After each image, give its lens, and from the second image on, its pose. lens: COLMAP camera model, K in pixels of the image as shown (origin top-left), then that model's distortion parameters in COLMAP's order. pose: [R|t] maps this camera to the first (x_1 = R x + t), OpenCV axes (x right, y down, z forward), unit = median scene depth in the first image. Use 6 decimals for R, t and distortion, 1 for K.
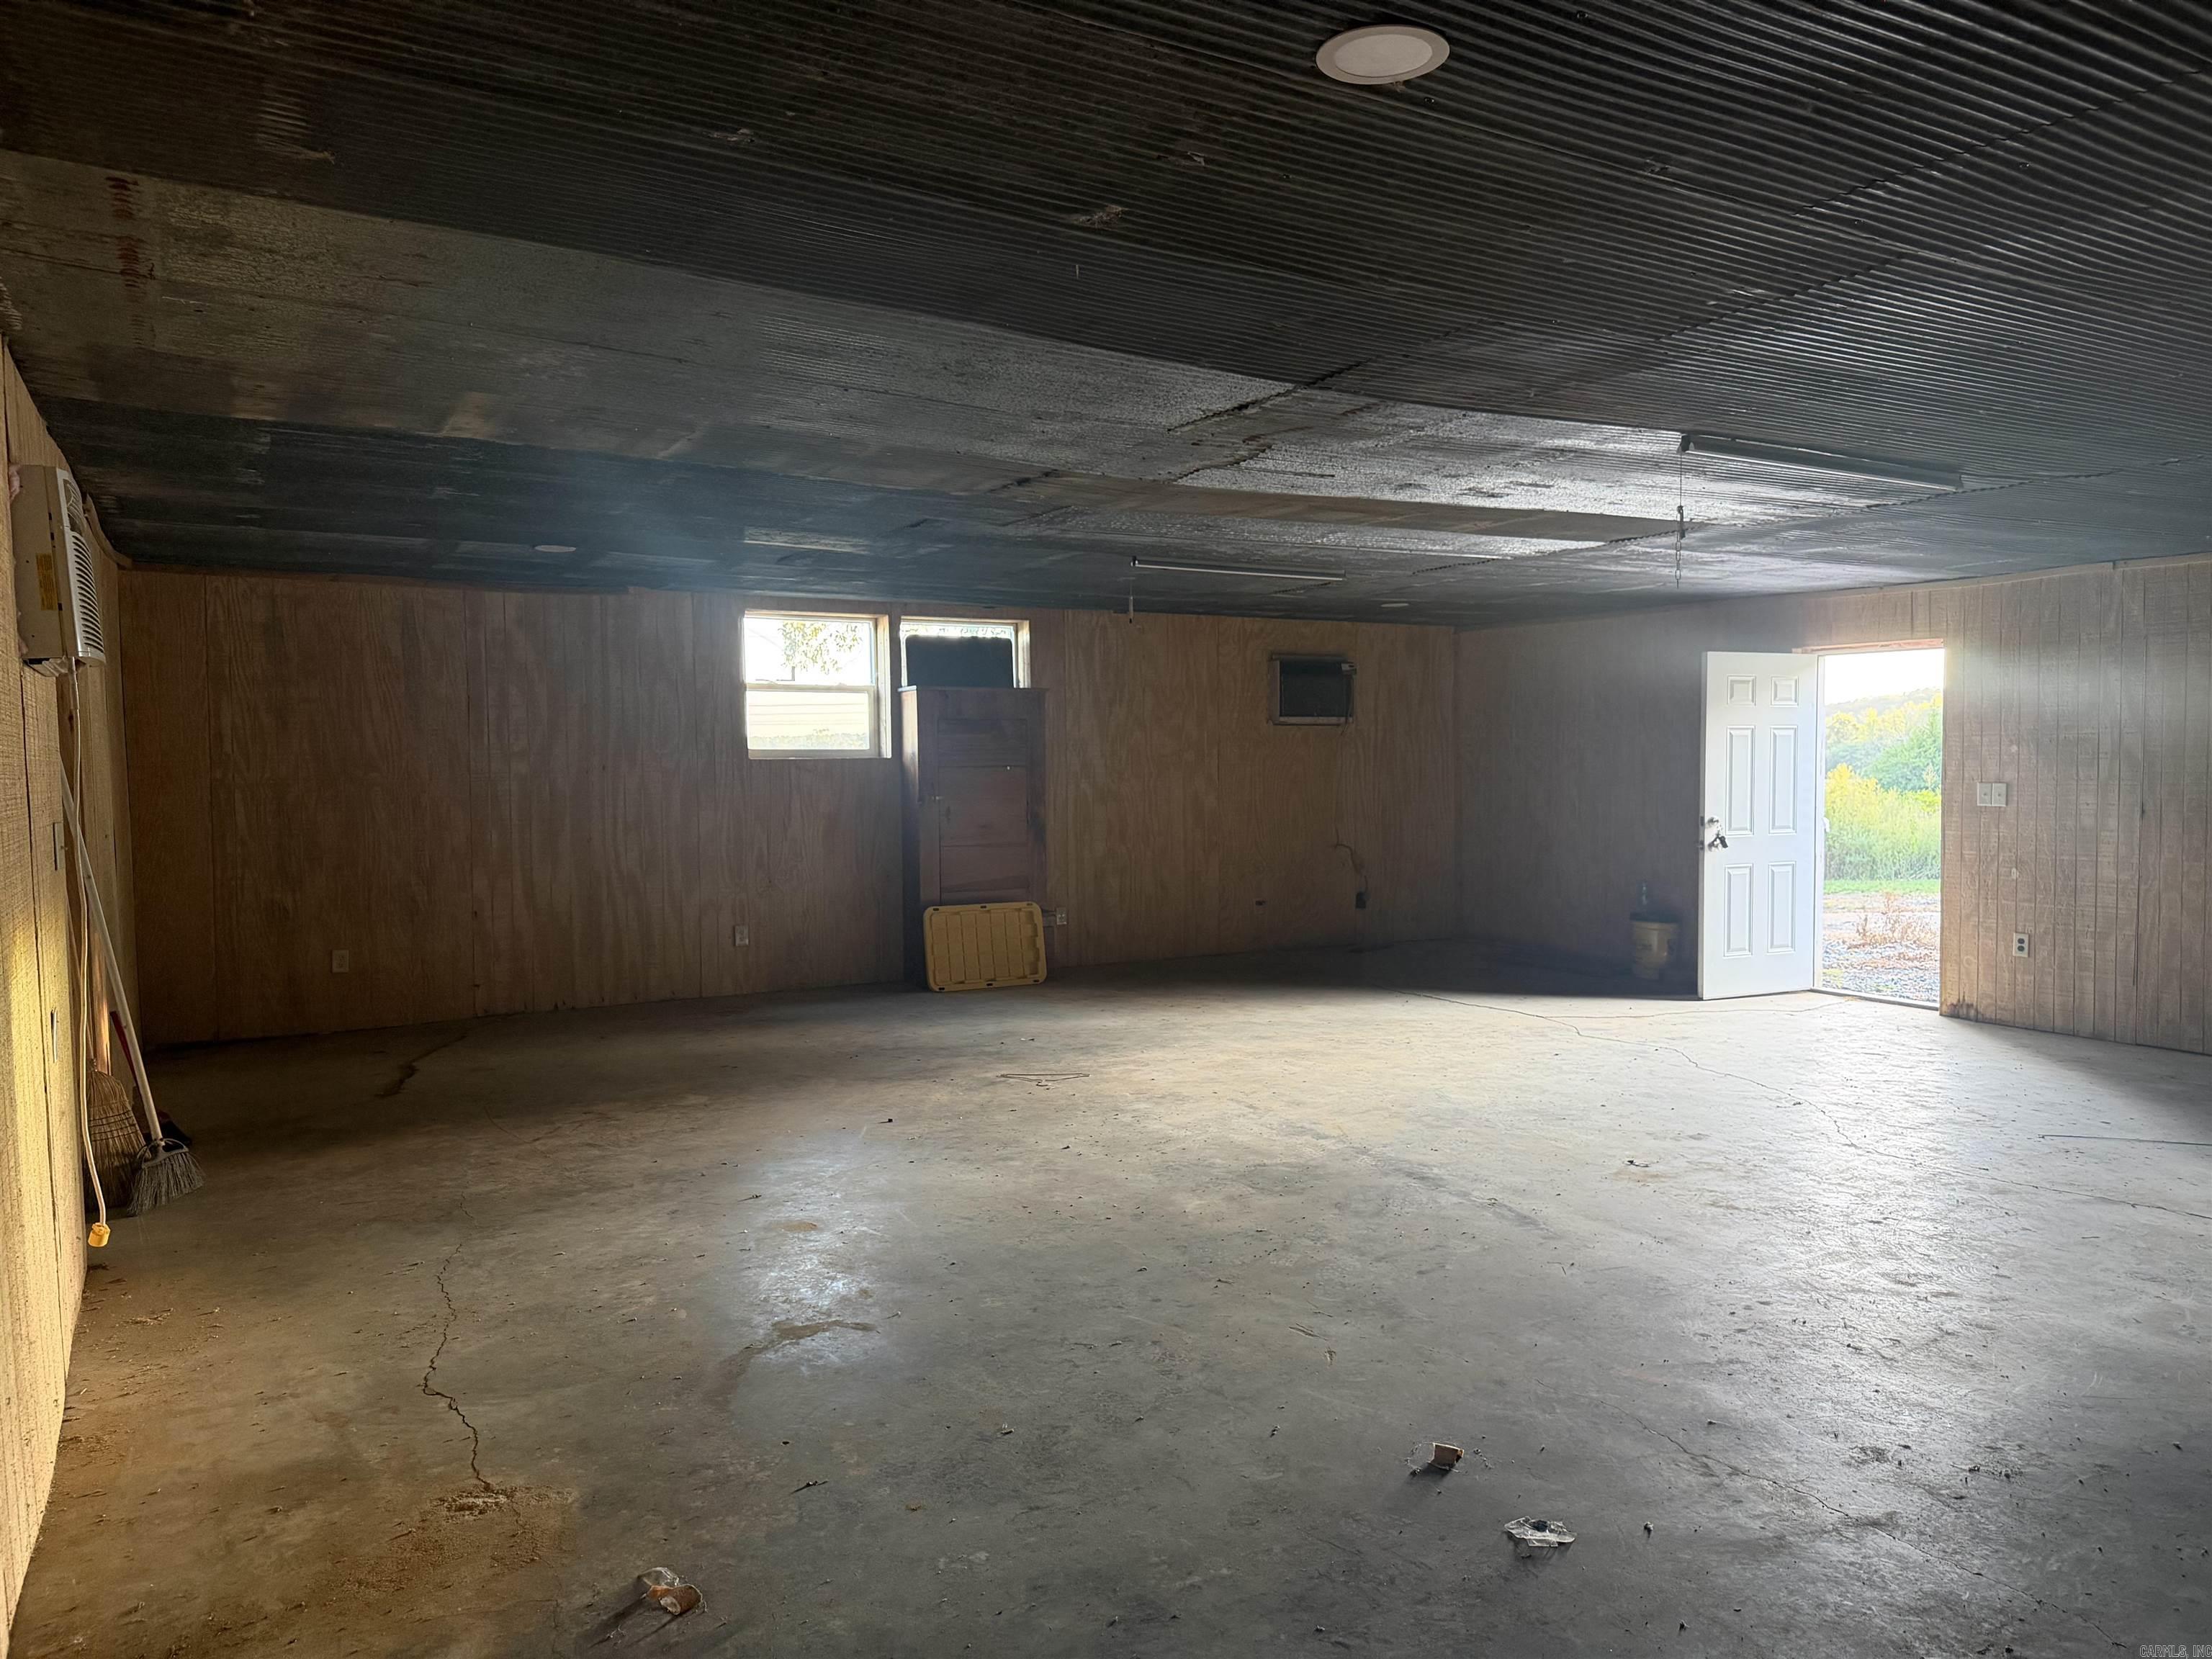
lens RADIAL K [[1567.0, 0, 1106.2], [0, 1567.0, 832.1], [0, 0, 1]] dist [0.019142, -0.022027]
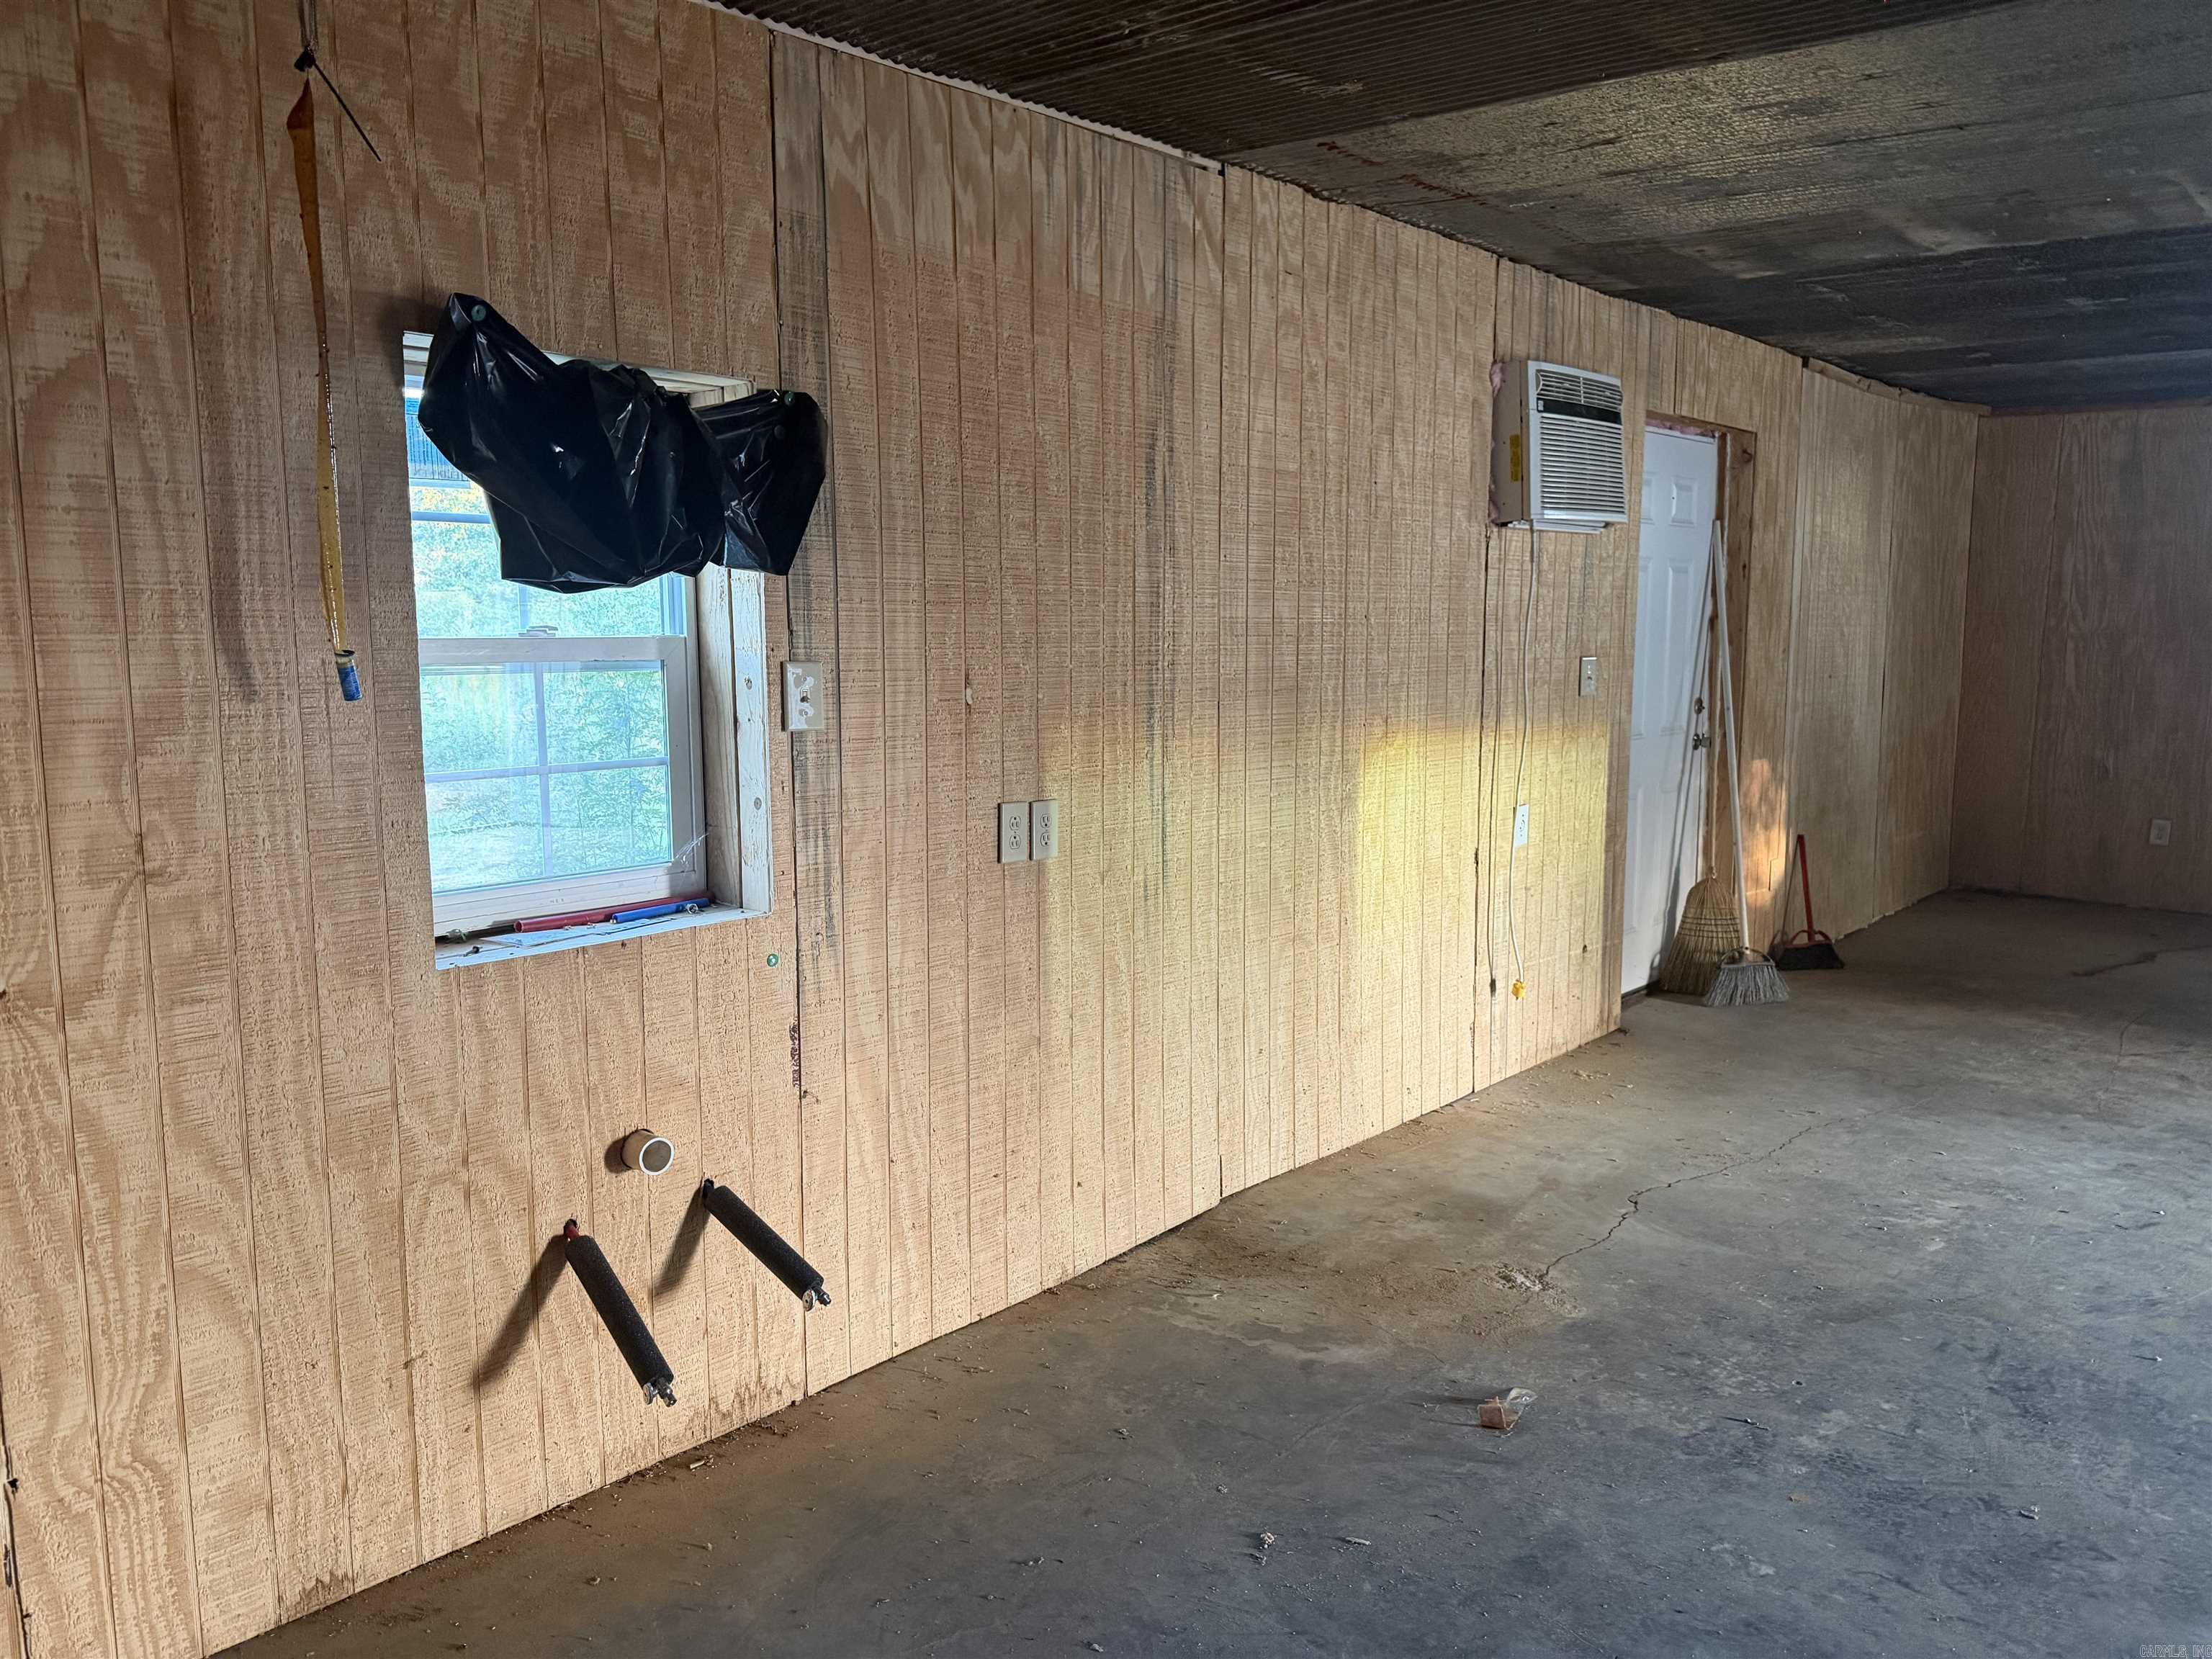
lens RADIAL K [[1567.0, 0, 1103.2], [0, 1567.0, 832.8], [0, 0, 1]] dist [0.019142, -0.022027]
pose [[0.302511, 0.149485, -0.941351, 0.260820], [-0.057494, 0.988689, 0.138526, -0.012245], [0.951410, 0.012217, 0.307684, 0.190374]]
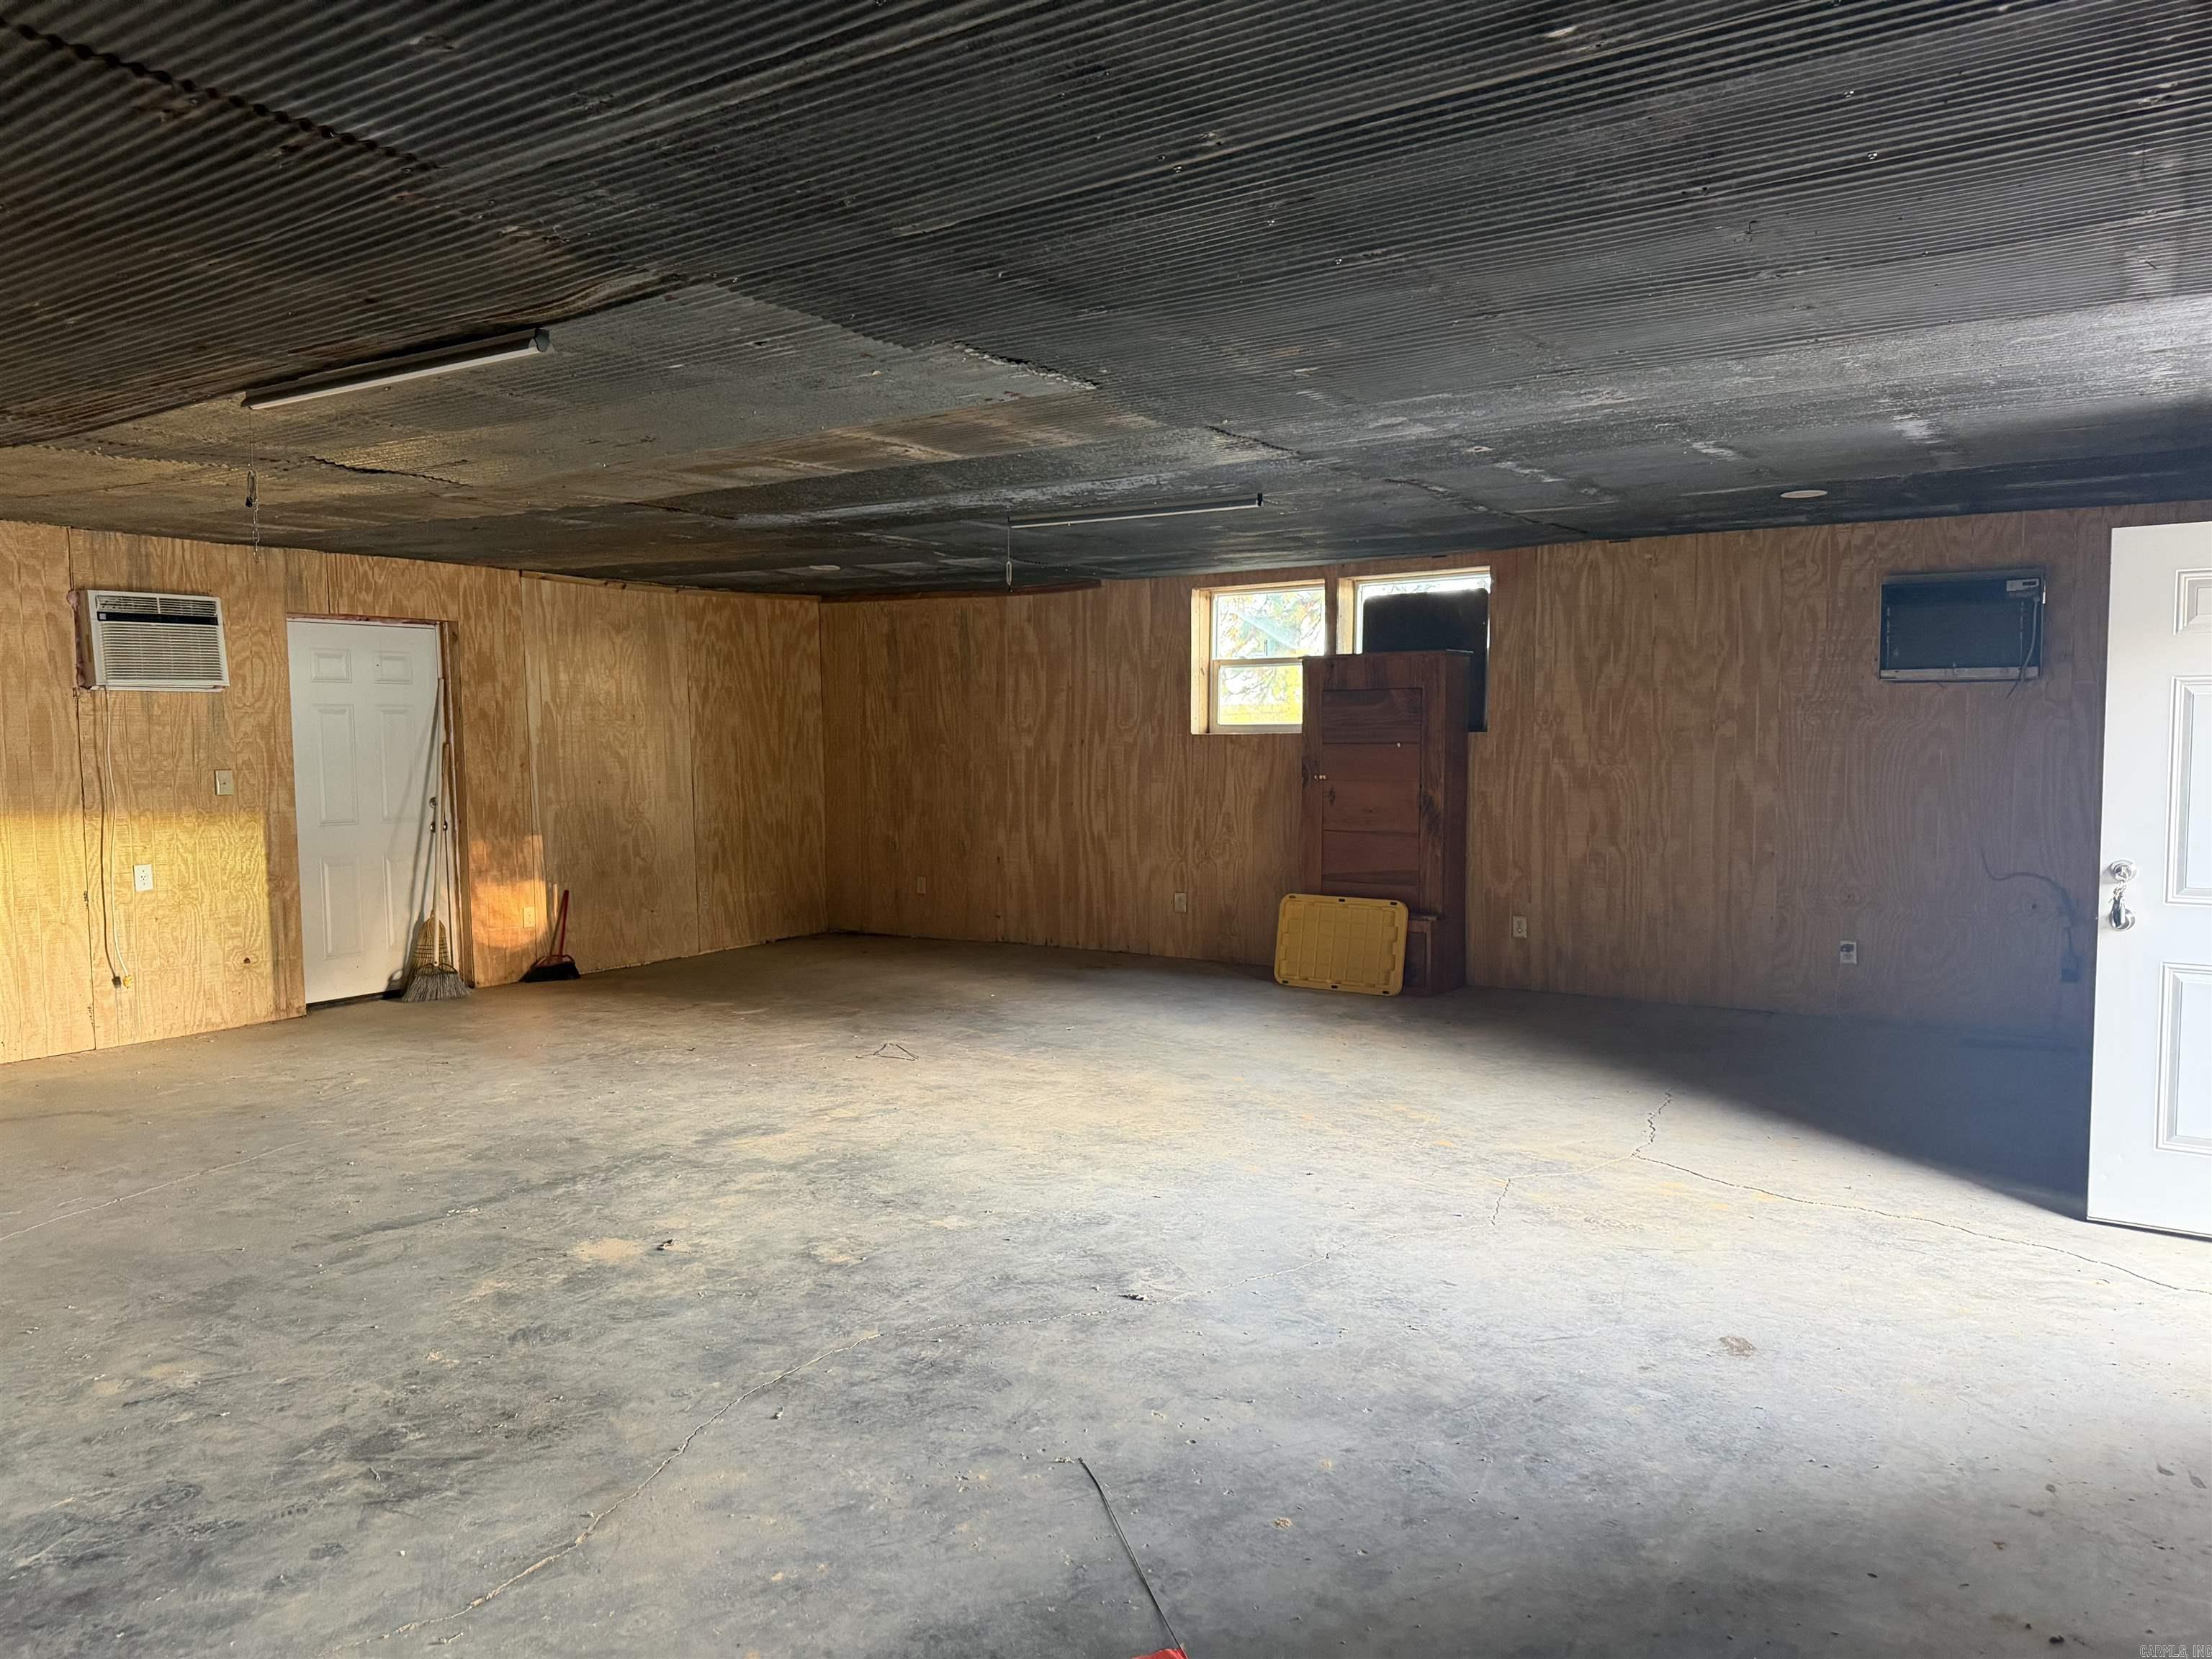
lens RADIAL K [[1567.0, 0, 1113.2], [0, 1567.0, 824.6], [0, 0, 1]] dist [0.019142, -0.022027]
pose [[0.450451, 0.054192, -0.891155, 1.038938], [-0.040558, 0.998368, 0.040211, -0.041242], [0.891880, 0.018030, 0.451913, 0.763962]]
